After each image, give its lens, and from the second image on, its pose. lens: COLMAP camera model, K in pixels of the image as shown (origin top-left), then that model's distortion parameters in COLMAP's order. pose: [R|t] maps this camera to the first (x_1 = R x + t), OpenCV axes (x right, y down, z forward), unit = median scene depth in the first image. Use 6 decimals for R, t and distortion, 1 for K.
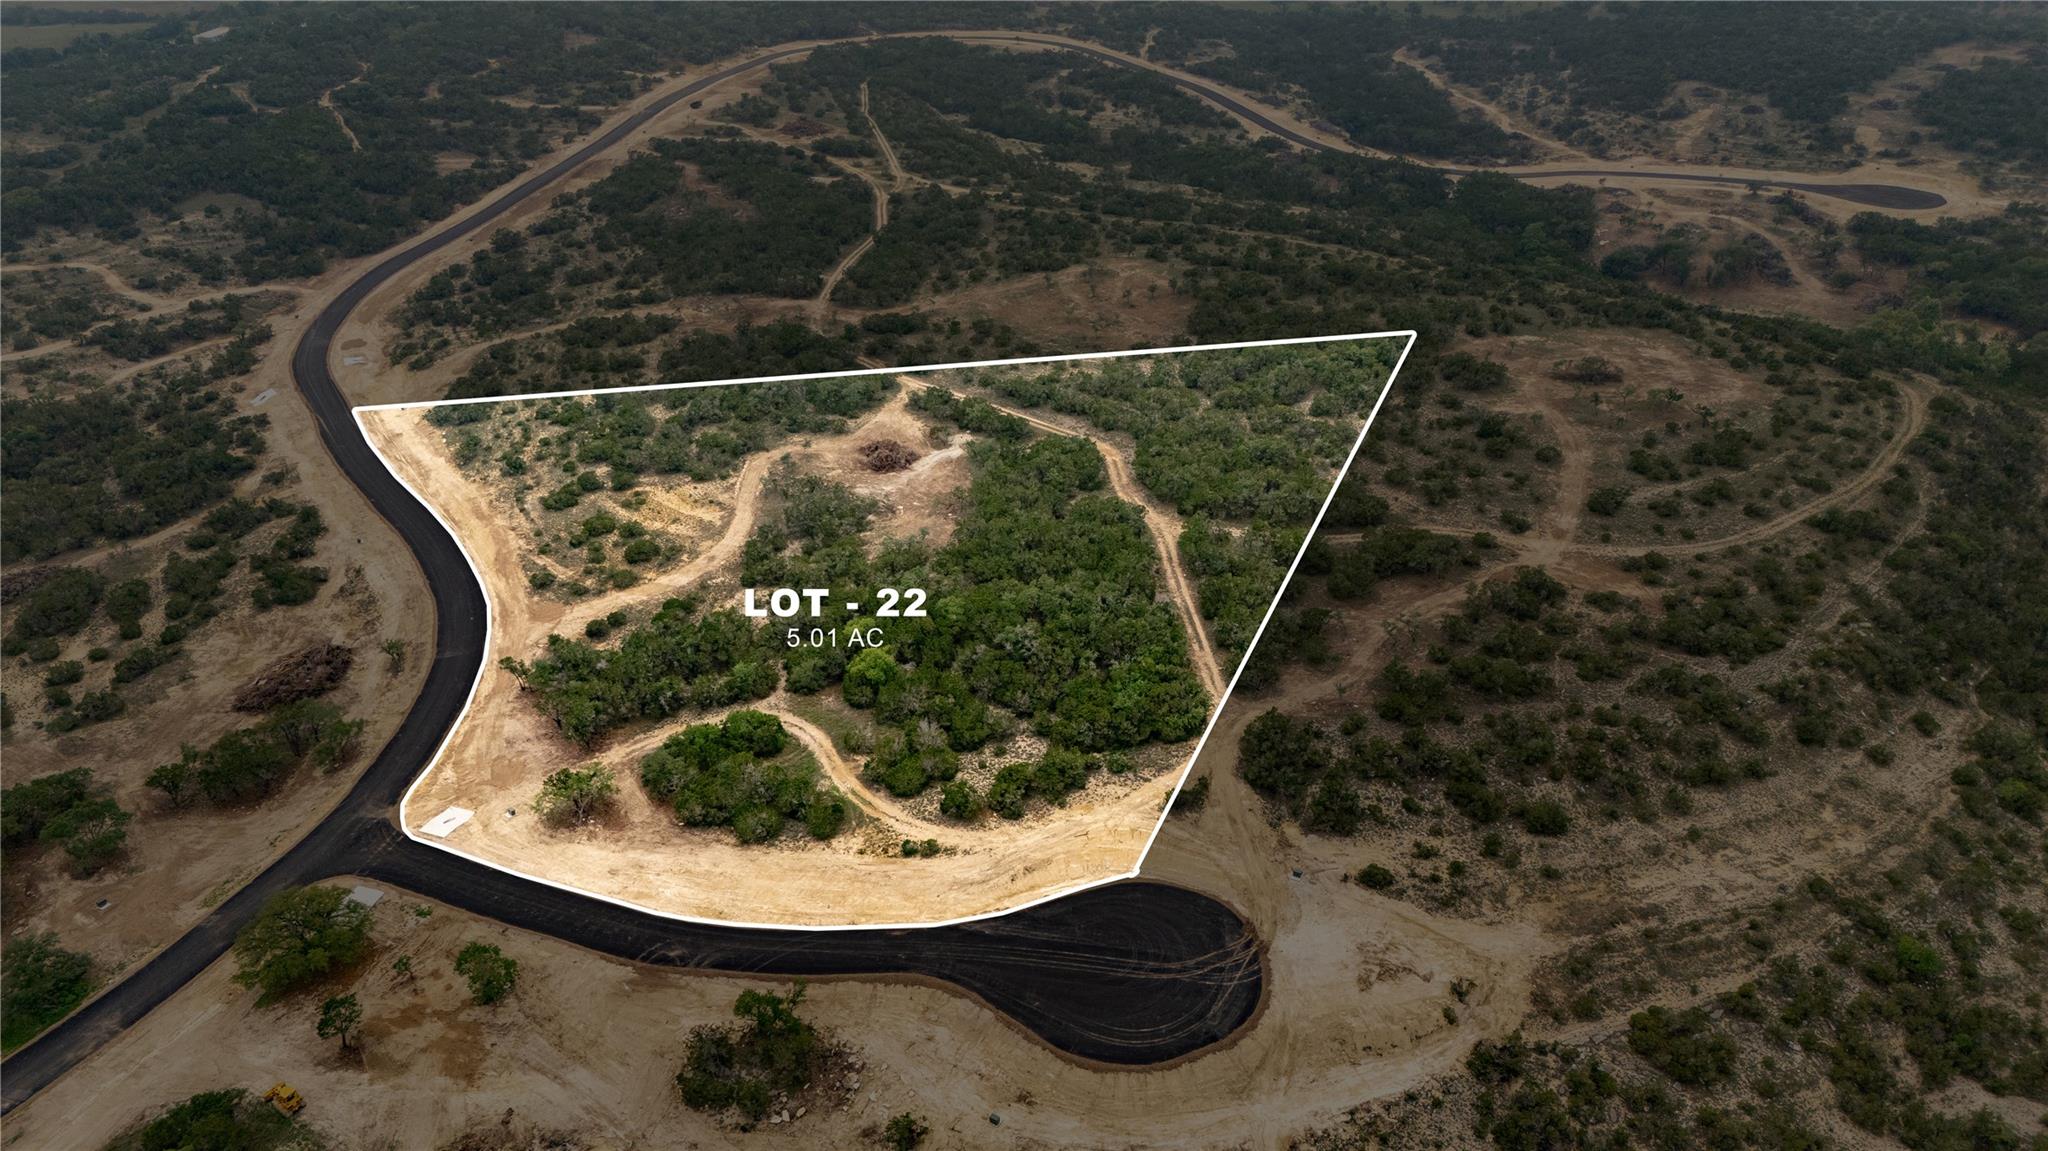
lens RADIAL K [[1520.5, 0, 1024.0], [0, 1520.5, 575.5], [0, 0, 1]] dist [0.094274, -0.098765]
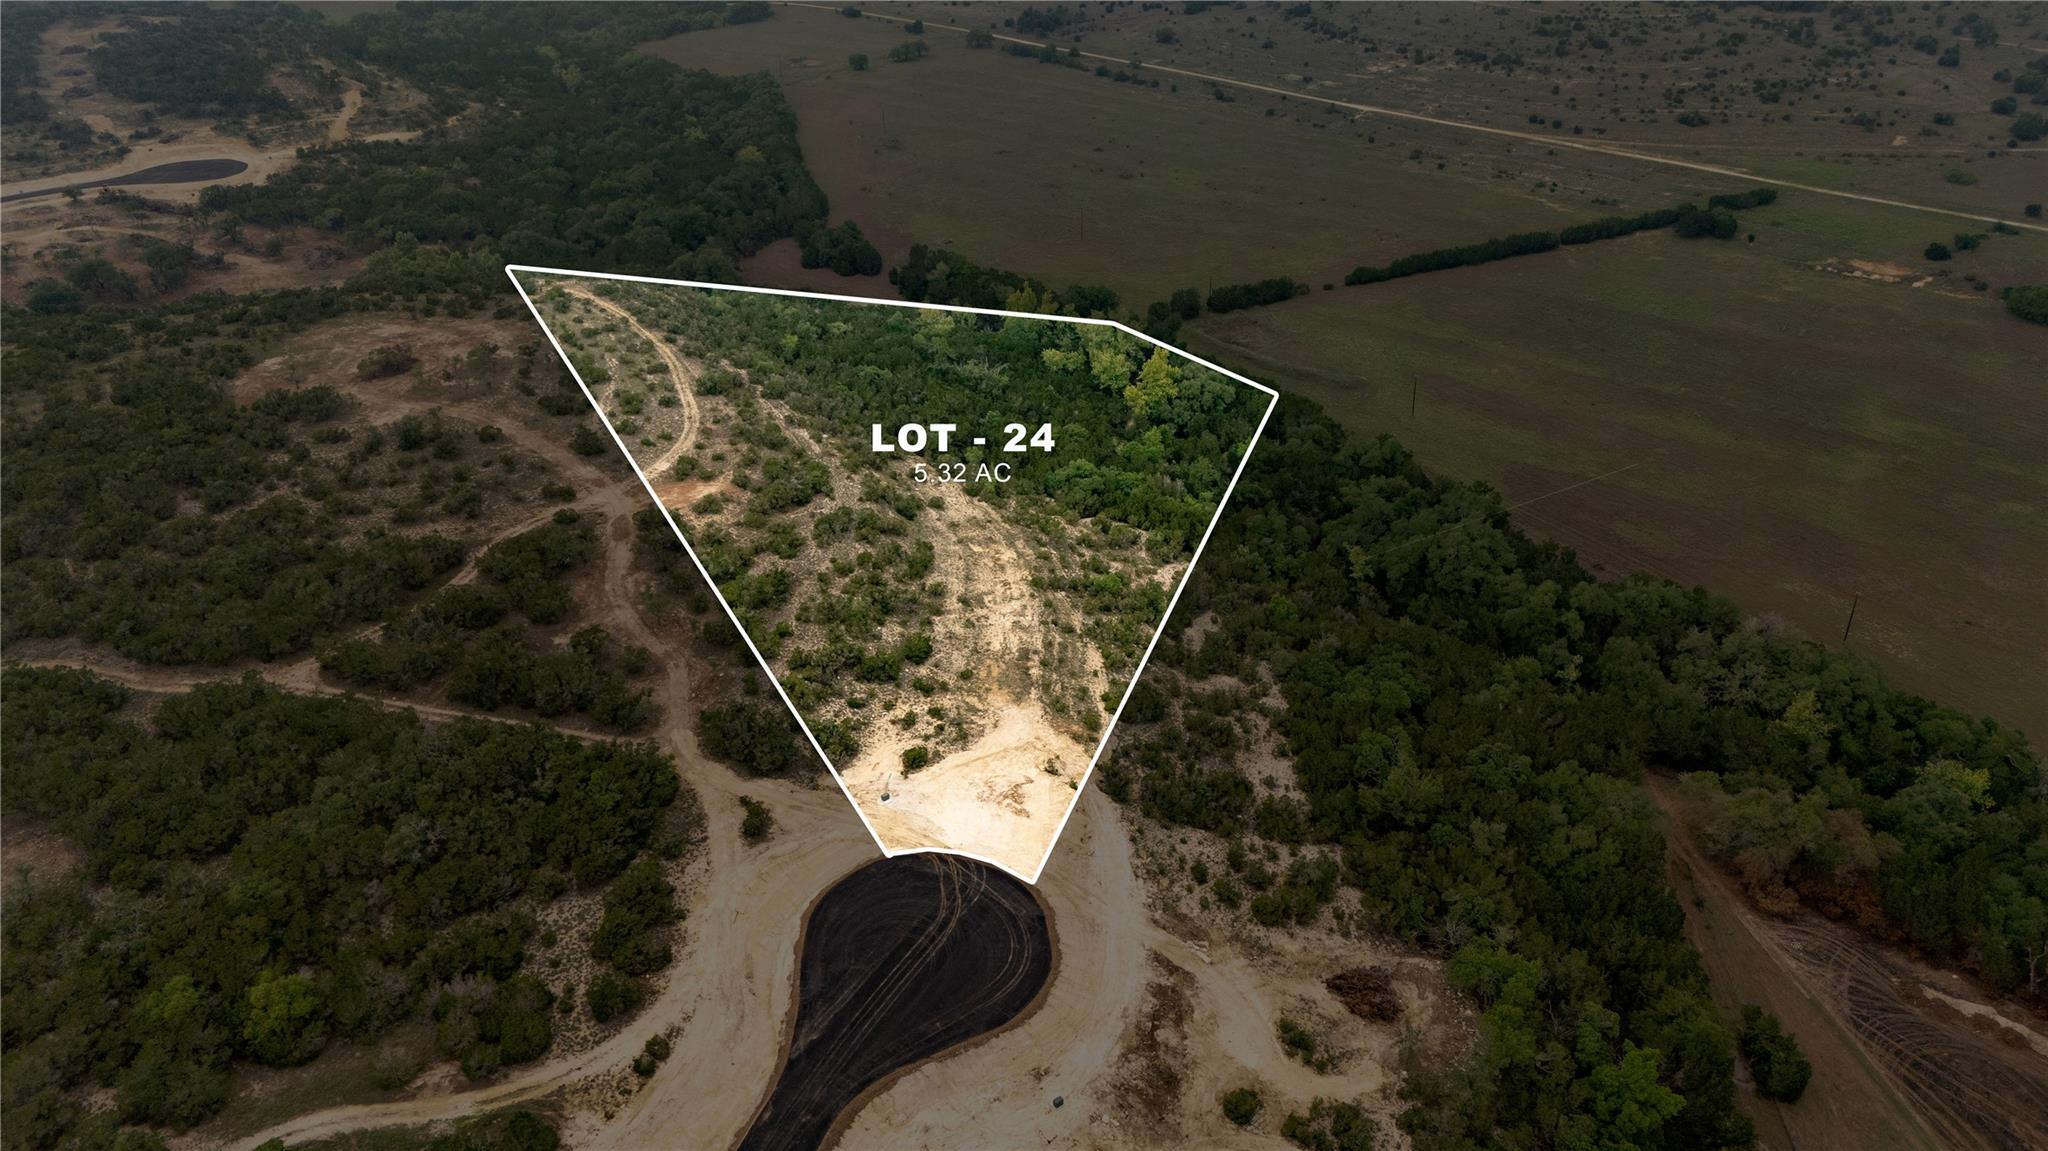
lens RADIAL K [[1499.6, 0, 1011.7], [0, 1499.6, 575.2], [0, 0, 1]] dist [0.099004, -0.098936]
pose [[0.325282, -0.452052, 0.830567, -0.506917], [0.442433, 0.849020, 0.288822, -0.169099], [-0.835730, 0.273522, 0.476173, 0.346737]]
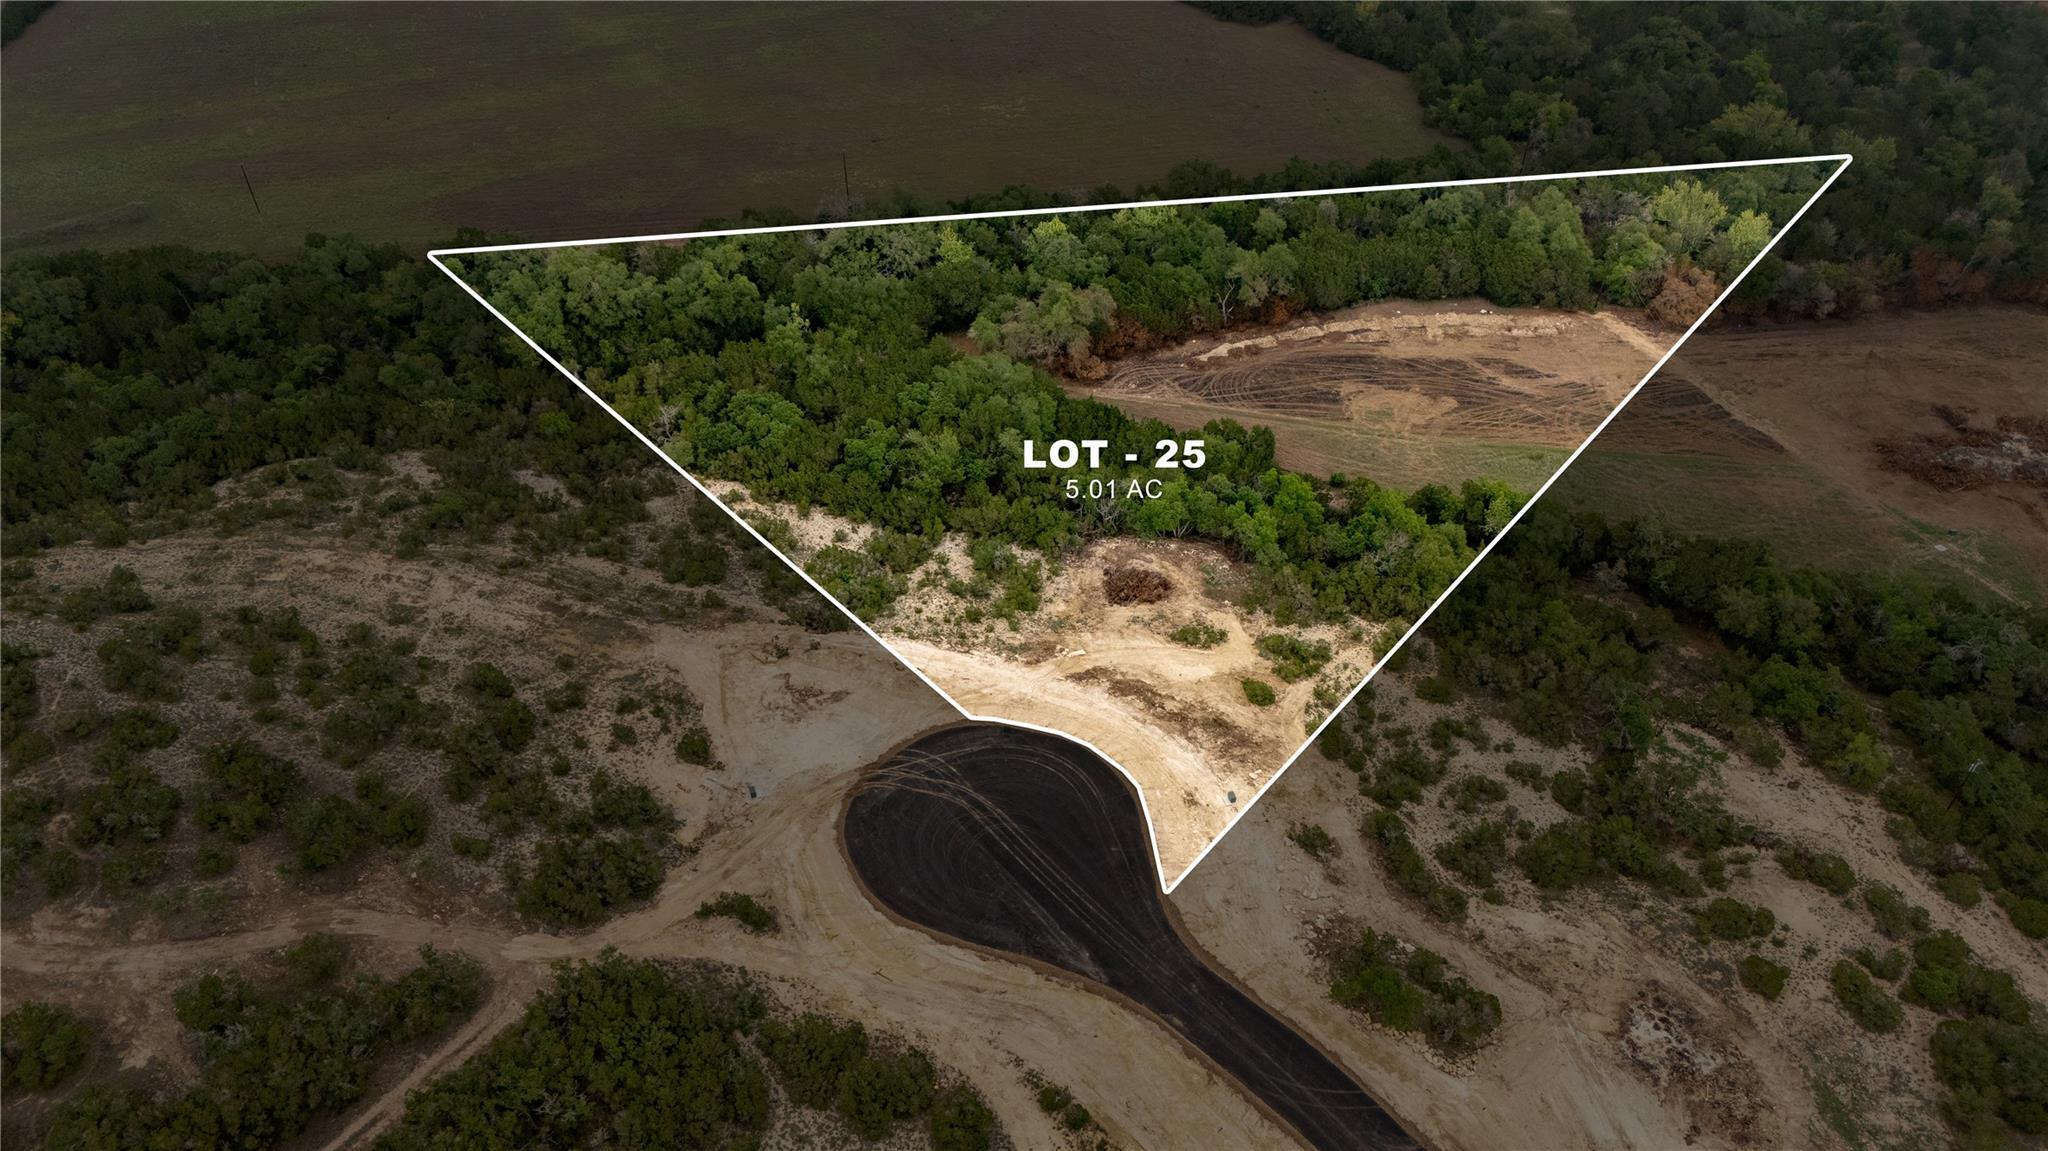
lens RADIAL K [[1495.7, 0, 1022.8], [0, 1495.7, 583.5], [0, 0, 1]] dist [0.118753, -0.152073]
pose [[-0.760160, -0.421072, 0.494828, -0.260869], [0.304503, 0.441890, 0.843807, -0.449140], [-0.573963, 0.792106, -0.207689, 0.871267]]
